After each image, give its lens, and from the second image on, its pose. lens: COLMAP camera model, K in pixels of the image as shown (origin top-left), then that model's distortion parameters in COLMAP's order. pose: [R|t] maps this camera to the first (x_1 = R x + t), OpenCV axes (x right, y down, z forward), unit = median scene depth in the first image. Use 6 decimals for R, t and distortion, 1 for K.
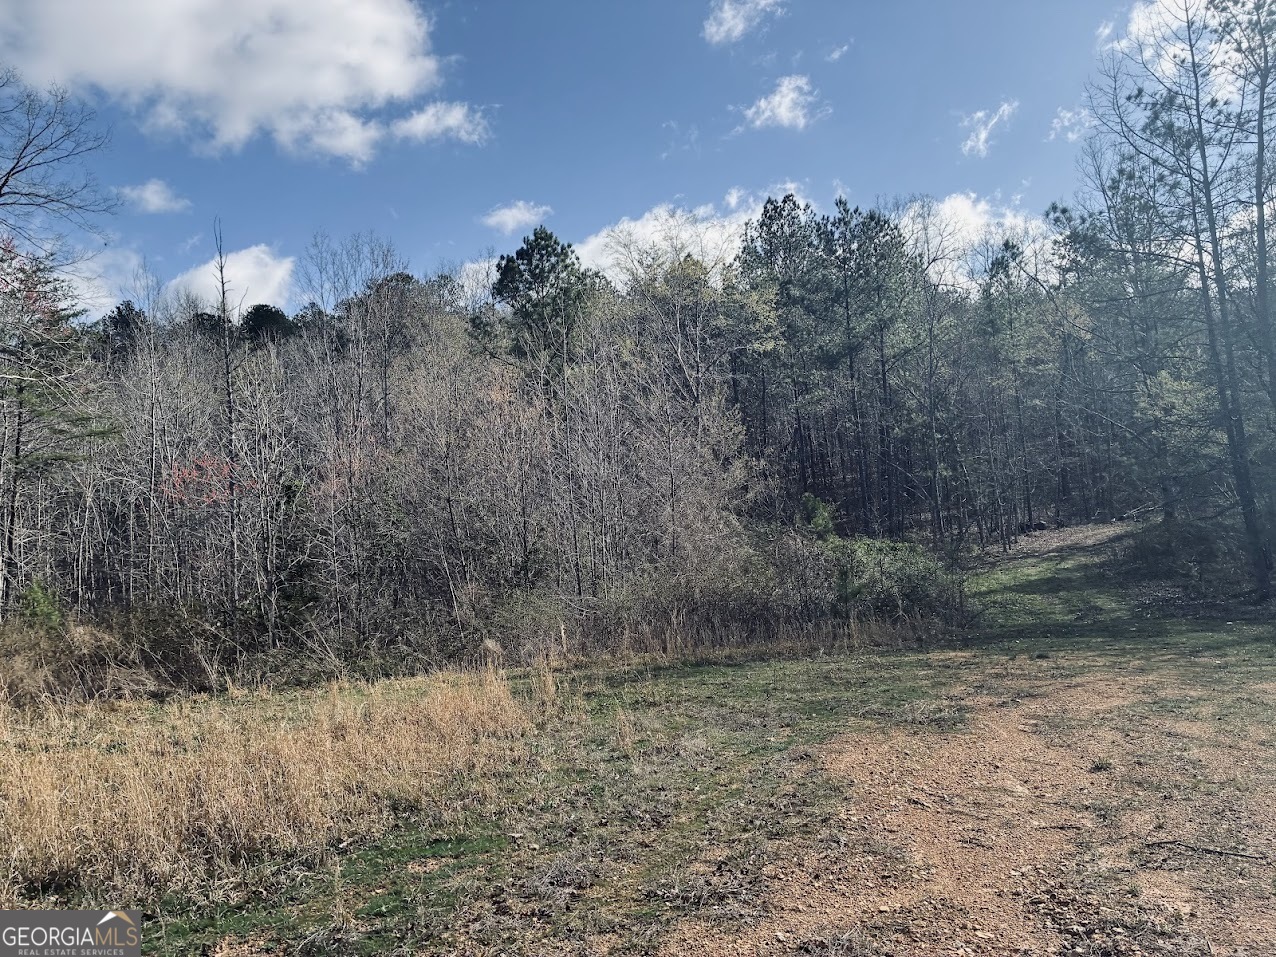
lens RADIAL K [[940.1, 0, 638.0], [0, 940.1, 478.5], [0, 0, 1]] dist [0.065131, -0.095436]
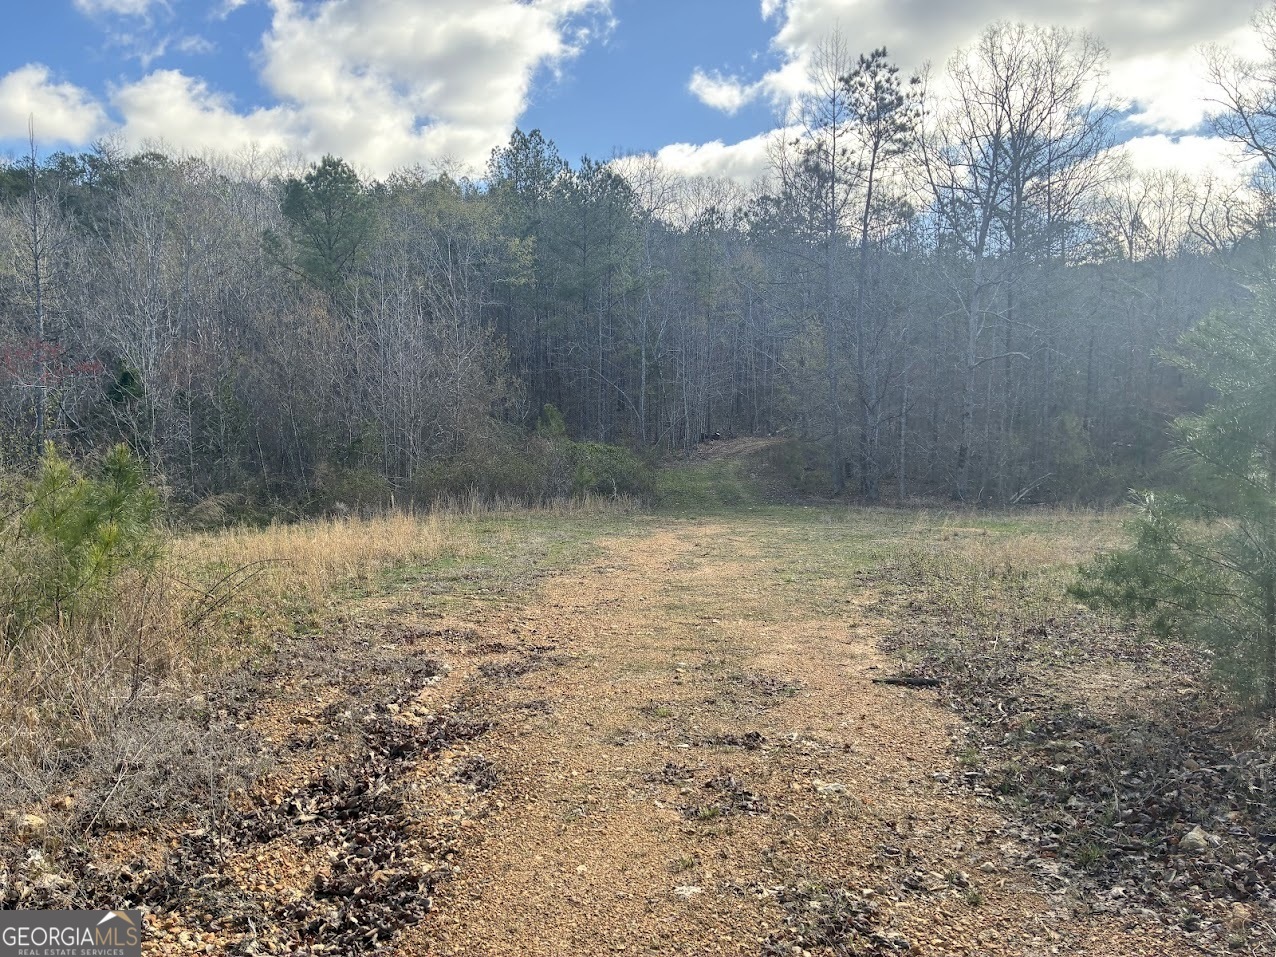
lens RADIAL K [[973.7, 0, 638.0], [0, 973.7, 478.5], [0, 0, 1]] dist [0.001680, -0.075961]
pose [[0.952467, 0.035142, 0.302609, -0.042528], [-0.069306, 0.992273, 0.102909, -0.012031], [-0.296655, -0.118990, 0.947543, -0.126985]]
